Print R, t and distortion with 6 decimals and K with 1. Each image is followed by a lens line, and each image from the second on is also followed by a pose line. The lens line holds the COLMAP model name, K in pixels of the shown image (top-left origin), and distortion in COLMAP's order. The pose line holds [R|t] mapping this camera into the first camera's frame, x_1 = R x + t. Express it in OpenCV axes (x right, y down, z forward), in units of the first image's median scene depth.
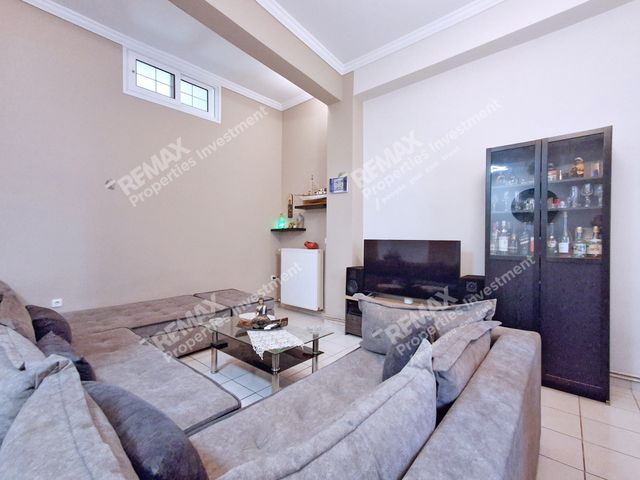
lens RADIAL K [[294.2, 0, 324.3], [0, 294.2, 246.8], [0, 0, 1]] dist [0.001097, -0.004047]
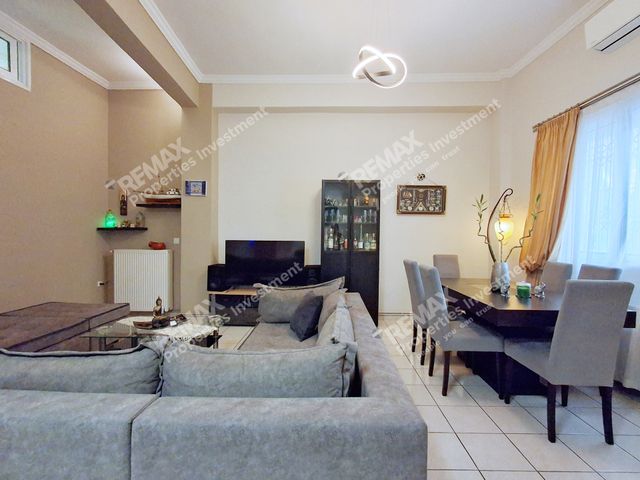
lens RADIAL K [[294.2, 0, 352.0], [0, 294.2, 270.1], [0, 0, 1]] dist [0.001097, -0.004047]
pose [[0.721128, -0.079611, 0.688213, -0.317724], [0.011623, 0.994626, 0.102877, -0.021966], [-0.692704, -0.066188, 0.718178, -0.170744]]
